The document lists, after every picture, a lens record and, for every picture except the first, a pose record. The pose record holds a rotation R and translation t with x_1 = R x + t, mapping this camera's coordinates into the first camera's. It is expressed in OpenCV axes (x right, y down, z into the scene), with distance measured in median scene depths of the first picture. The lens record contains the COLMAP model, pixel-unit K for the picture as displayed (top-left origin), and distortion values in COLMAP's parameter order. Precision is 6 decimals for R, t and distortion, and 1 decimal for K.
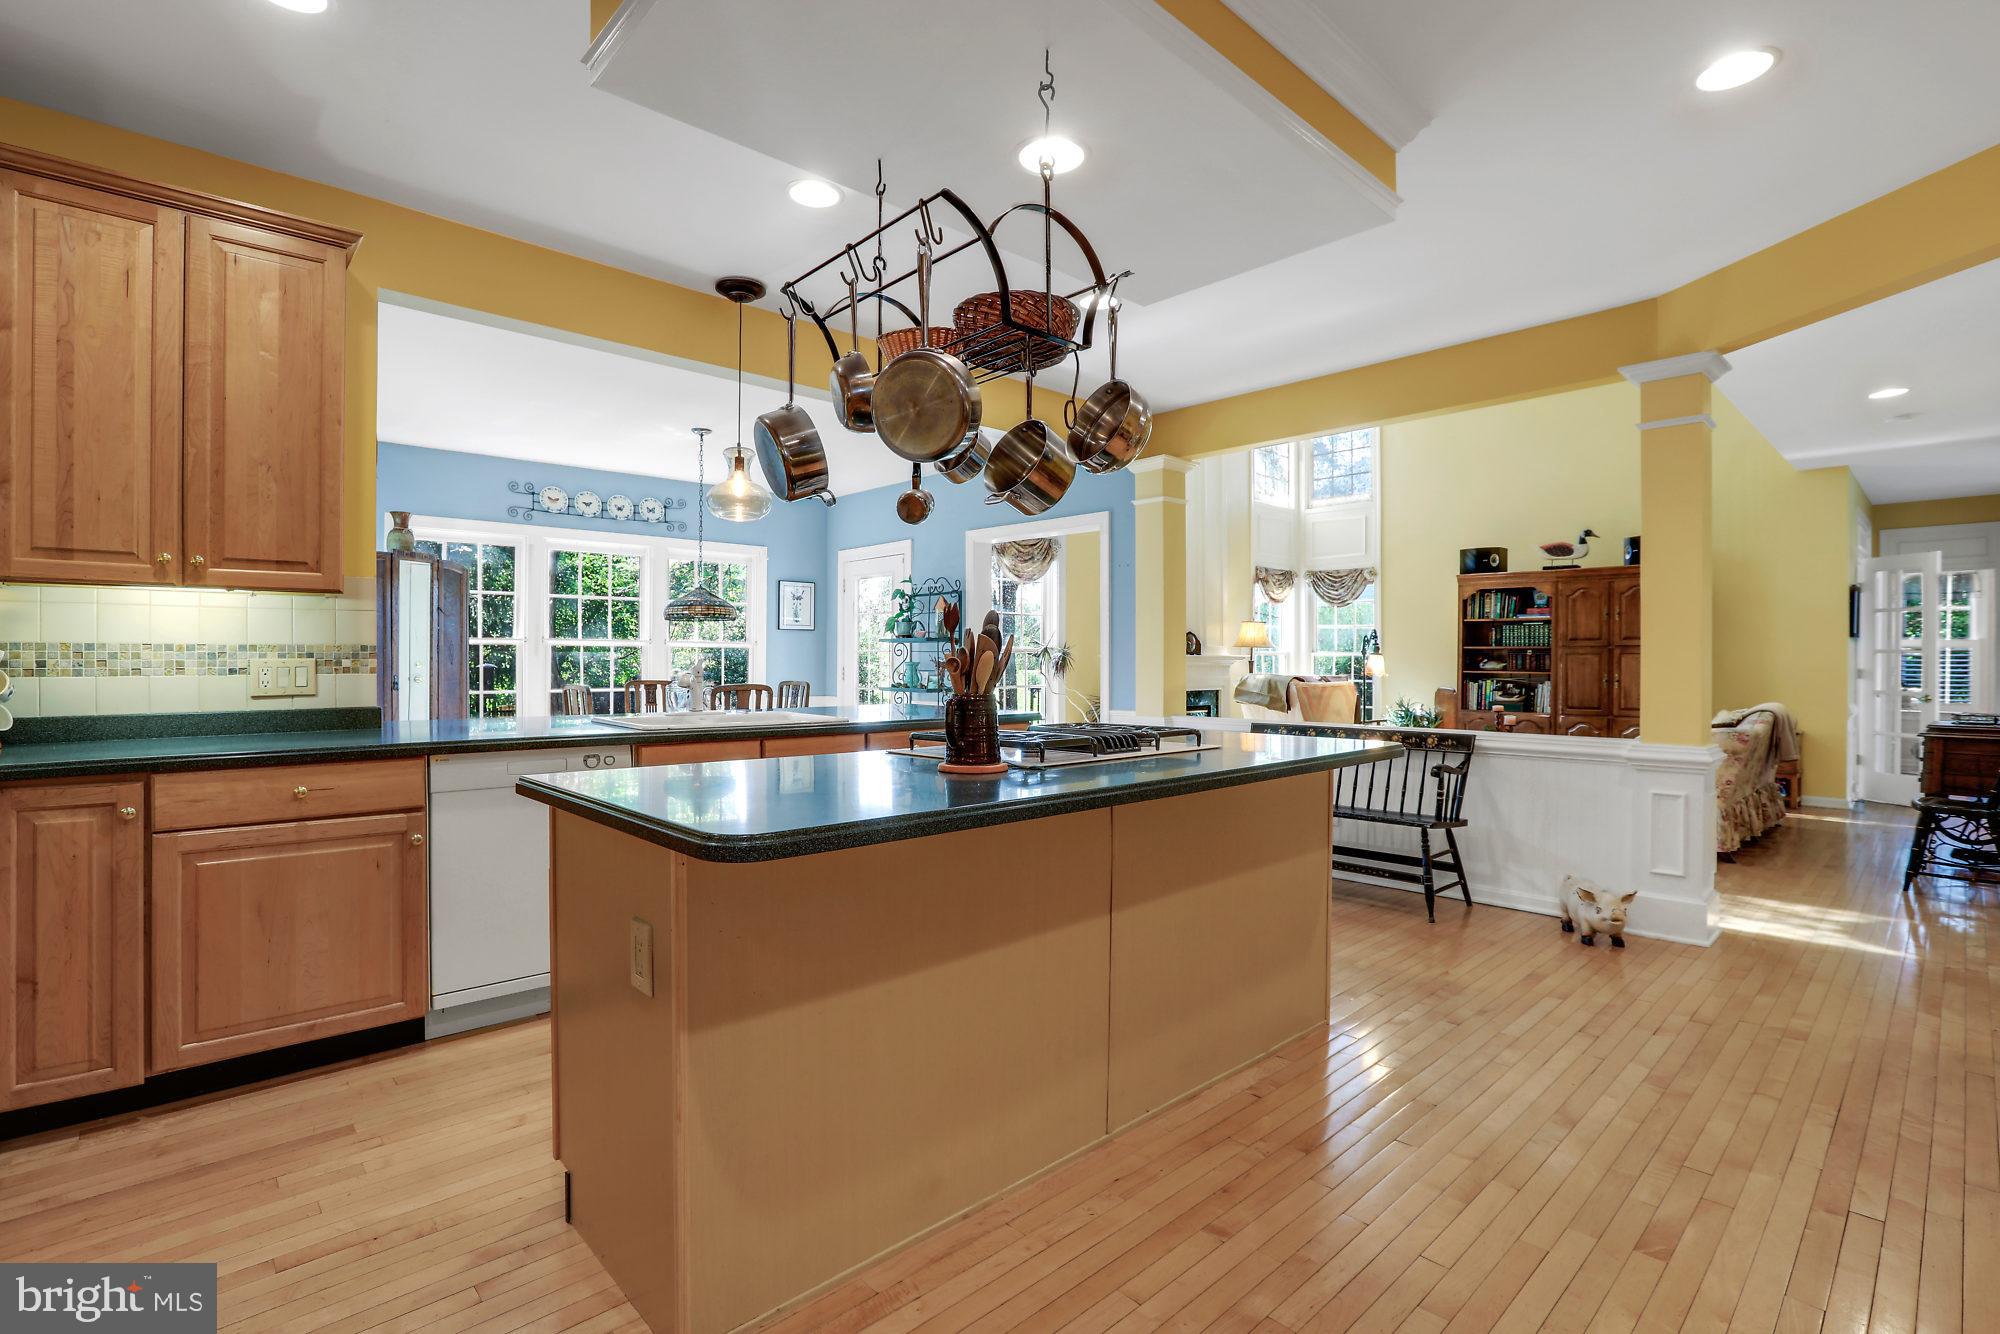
lens RADIAL K [[911.4, 0, 996.3], [0, 911.4, 661.9], [0, 0, 1]] dist [-0.016816, 0.002400]
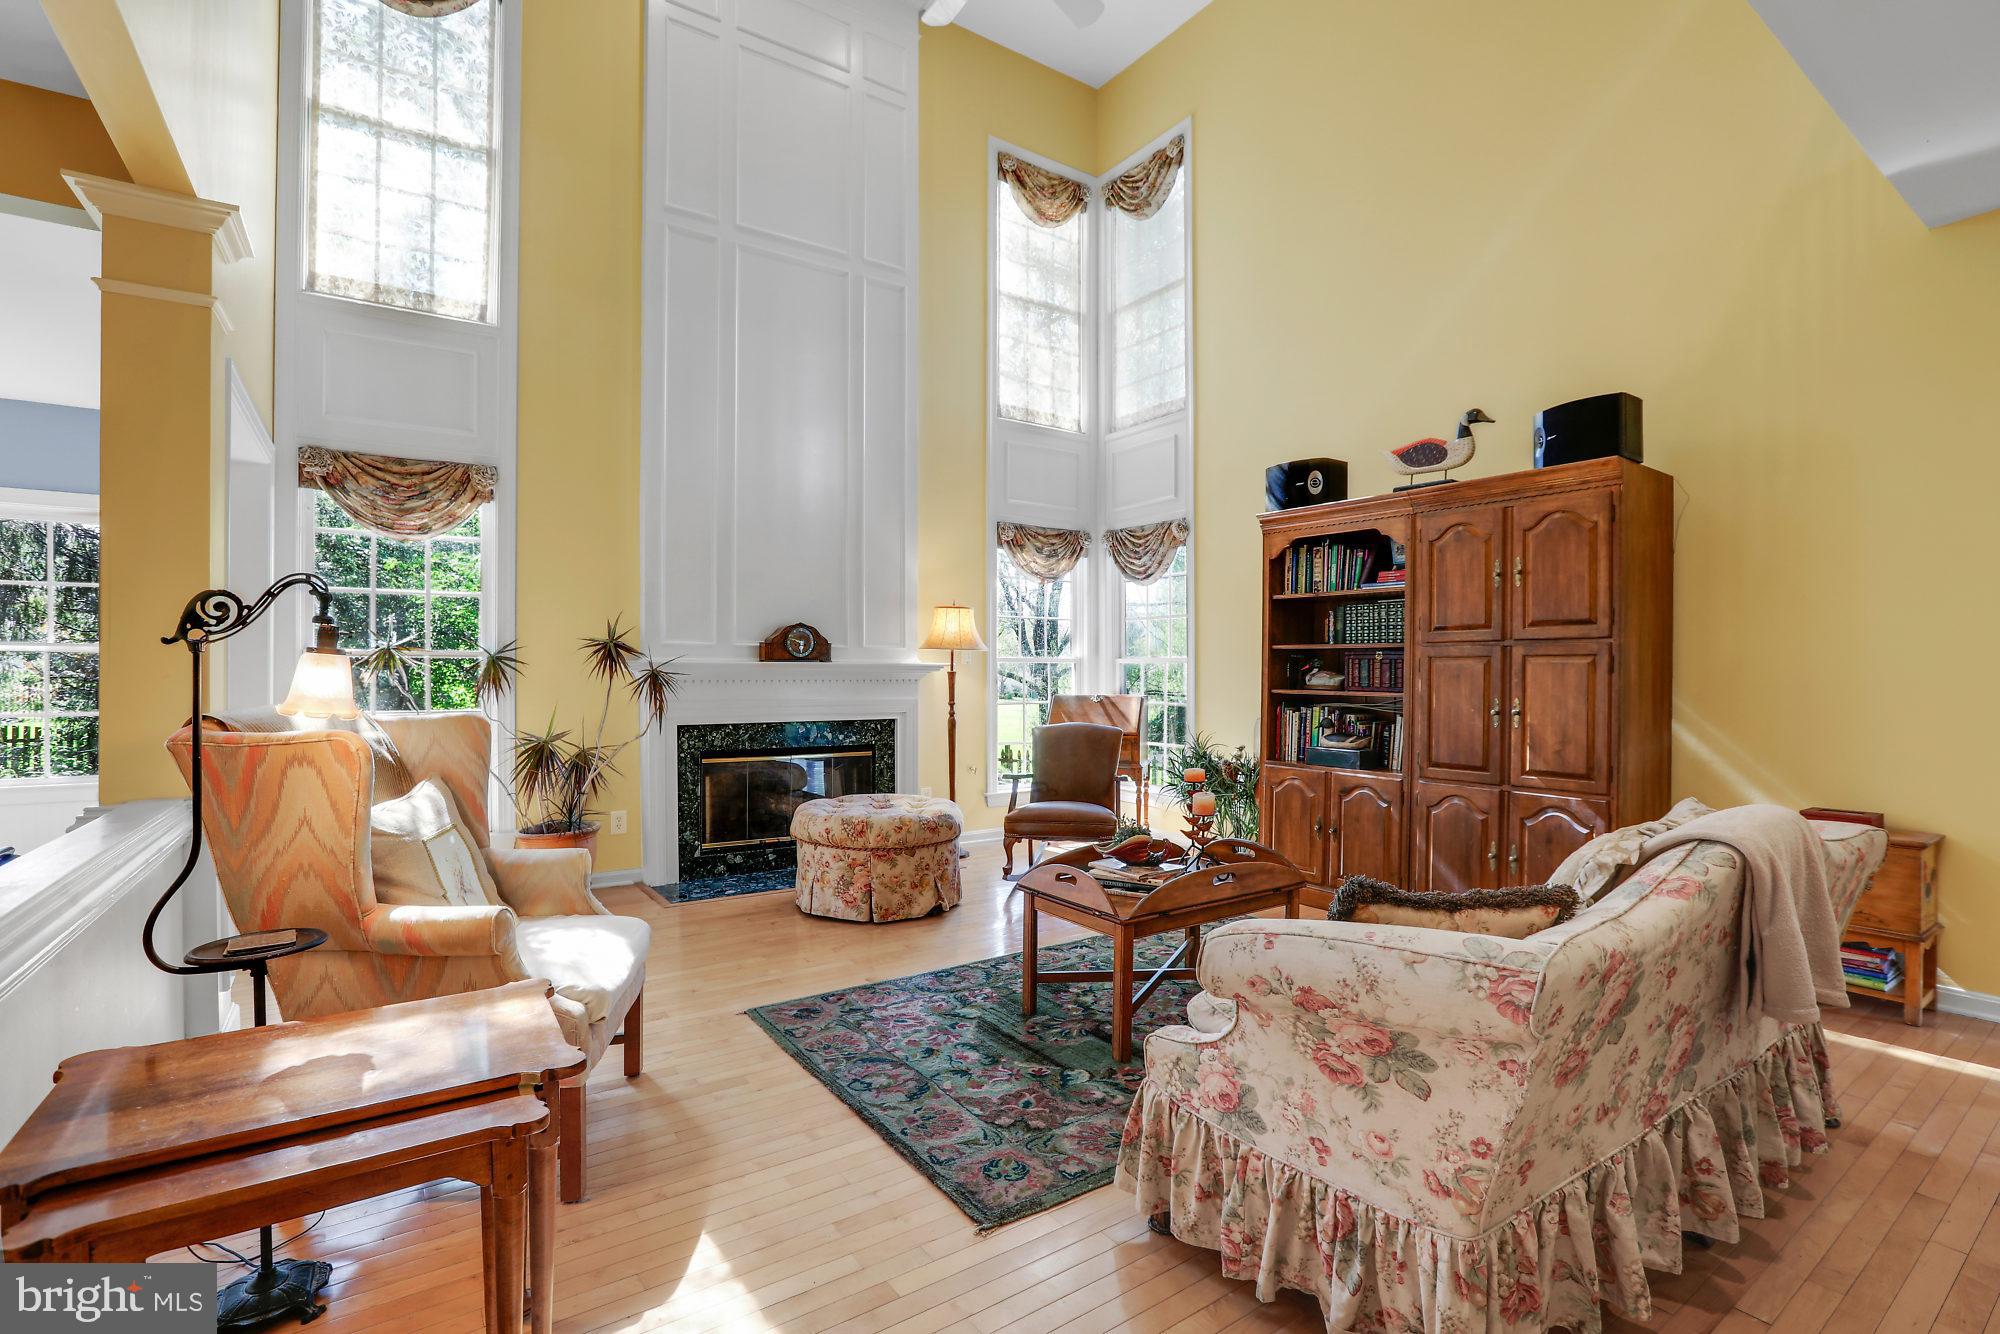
lens RADIAL K [[911.4, 0, 1009.5], [0, 911.4, 668.7], [0, 0, 1]] dist [-0.016816, 0.002400]
pose [[0.991906, -0.005668, -0.126851, 0.428353], [0.005332, 0.999981, -0.002981, -0.001926], [0.126866, 0.002280, 0.991917, 0.437213]]
